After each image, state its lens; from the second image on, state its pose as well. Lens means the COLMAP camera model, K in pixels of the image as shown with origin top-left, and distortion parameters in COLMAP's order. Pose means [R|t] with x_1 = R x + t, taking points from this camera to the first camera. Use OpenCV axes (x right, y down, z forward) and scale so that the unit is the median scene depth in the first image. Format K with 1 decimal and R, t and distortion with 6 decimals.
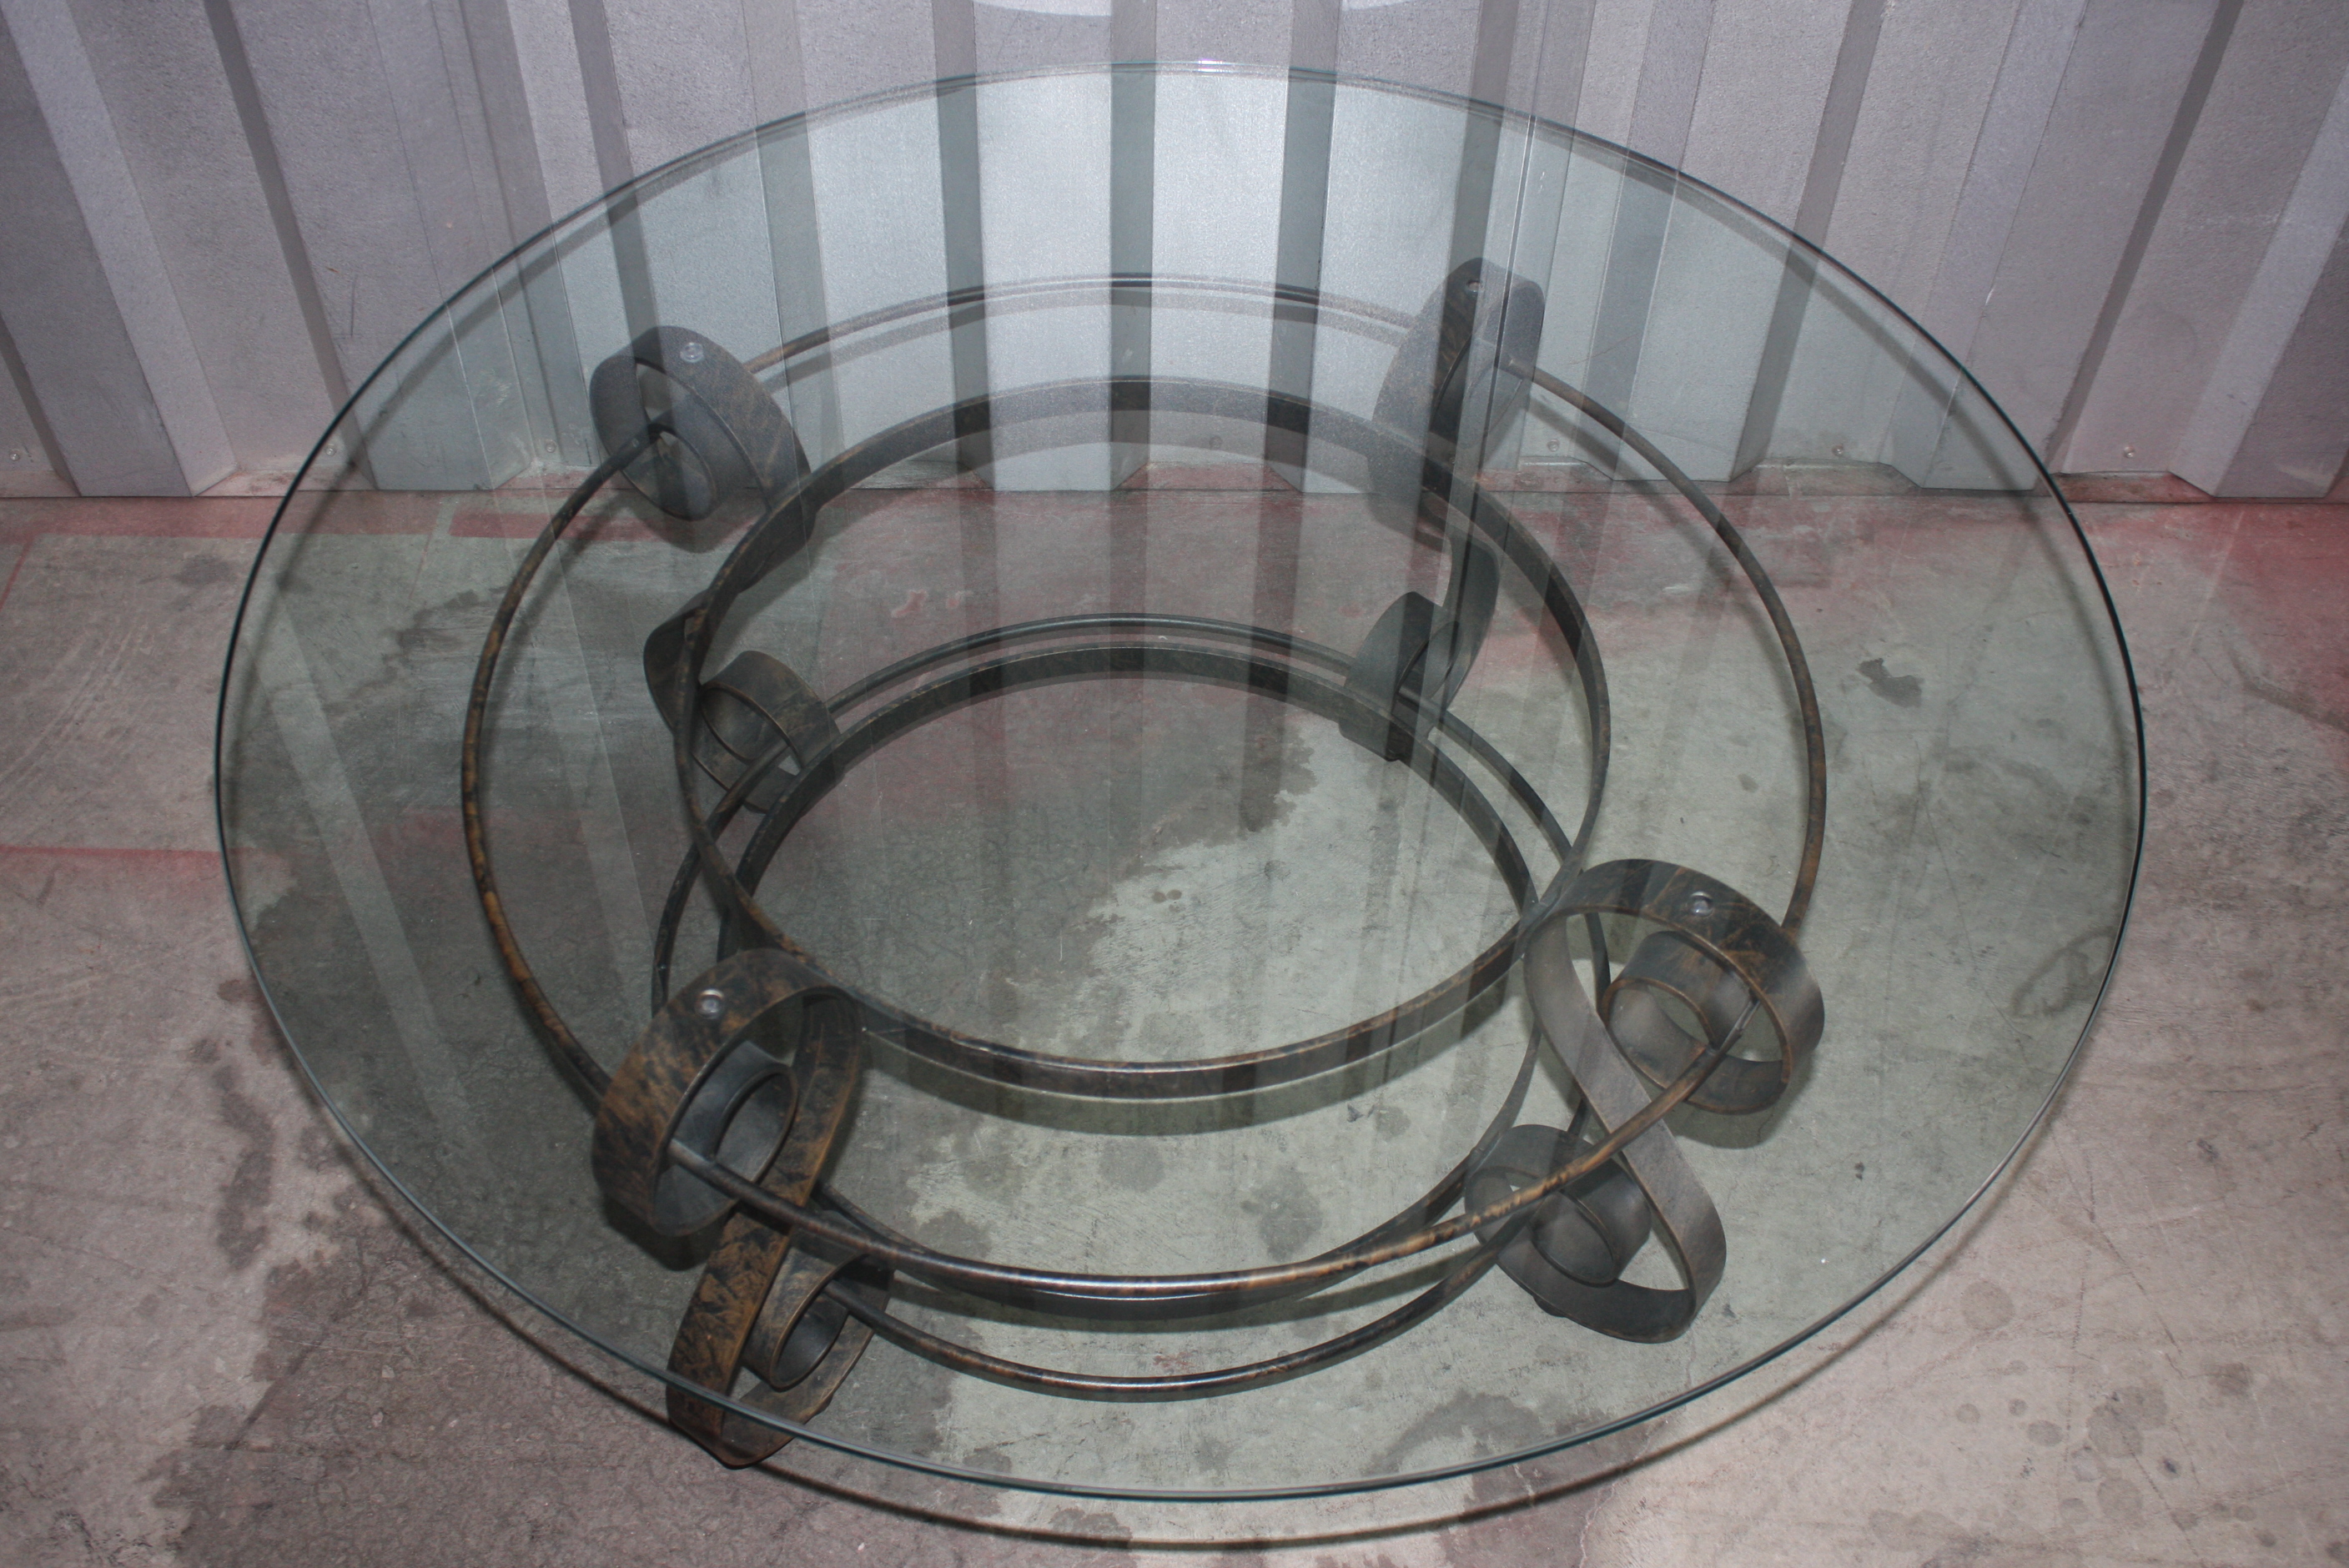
lens RADIAL K [[2465.9, 0, 1189.8], [0, 2465.9, 799.7], [0, 0, 1]] dist [-0.102269, 0.000000]
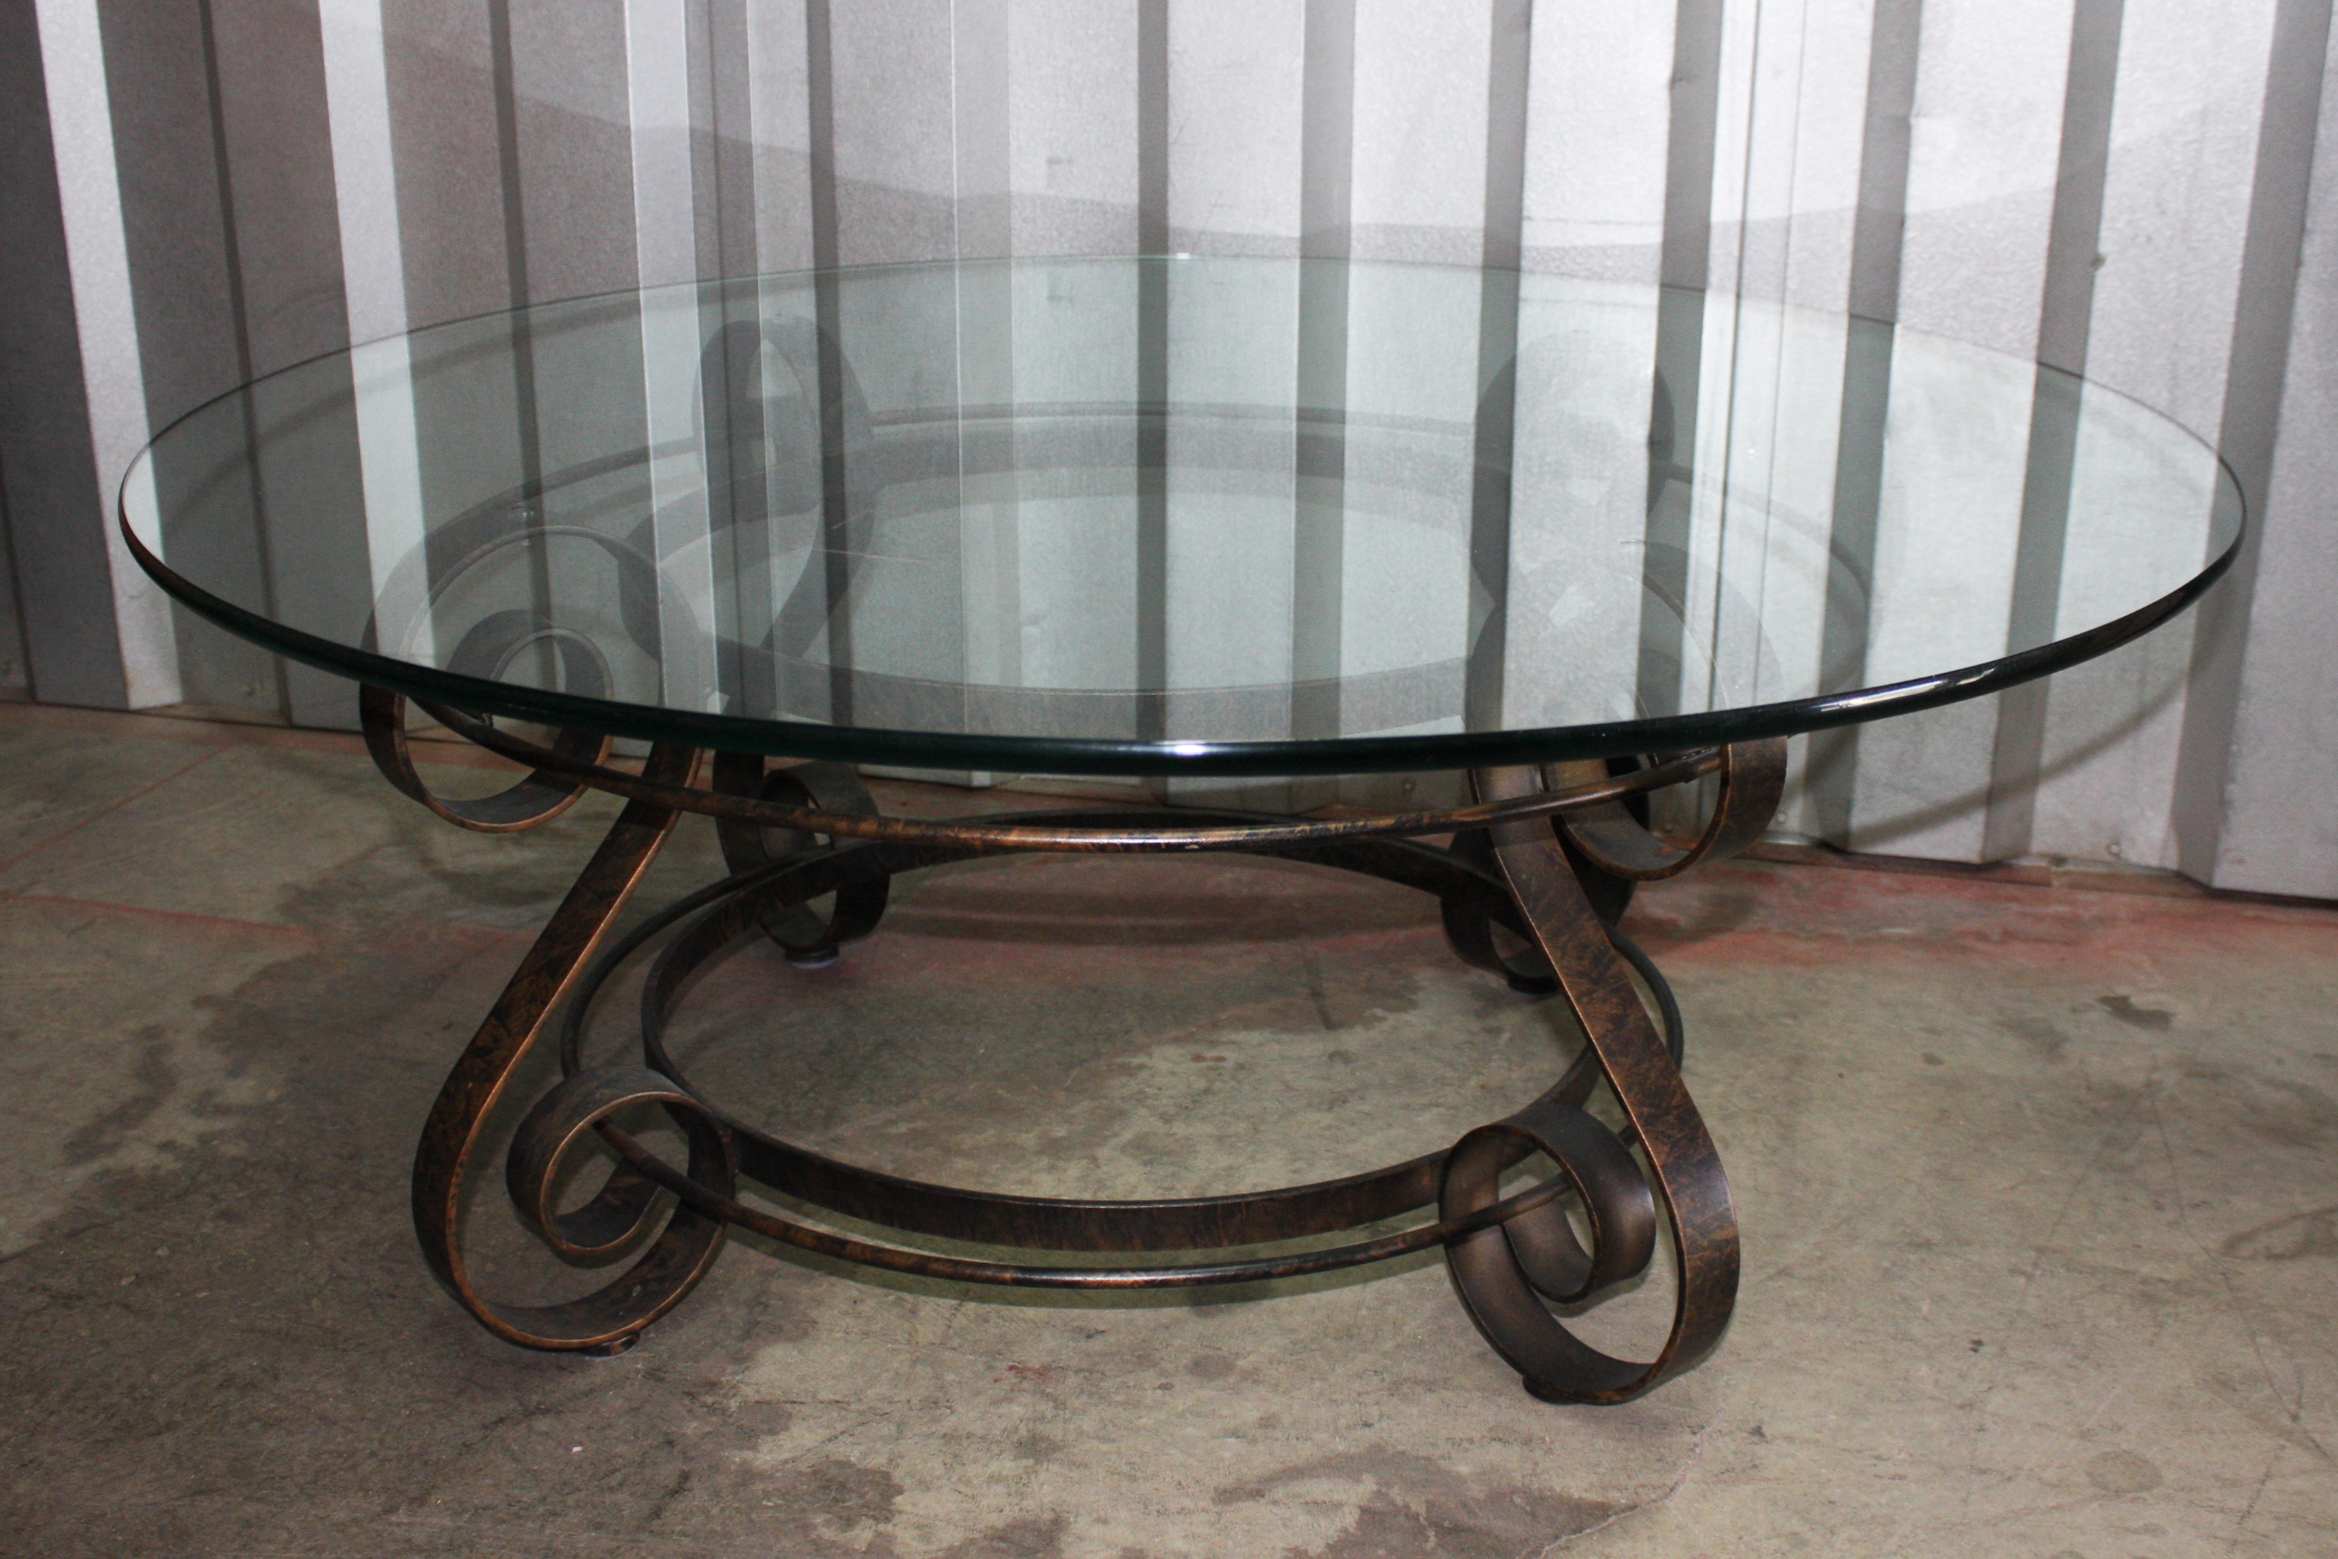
lens RADIAL K [[2688.8, 0, 1225.0], [0, 2688.8, 789.1], [0, 0, 1]] dist [-0.110532, 0.000000]
pose [[0.967393, 0.072568, -0.242663, 0.242461], [-0.185630, 0.854950, -0.484358, 0.460071], [0.172316, 0.513610, 0.840543, 0.181350]]
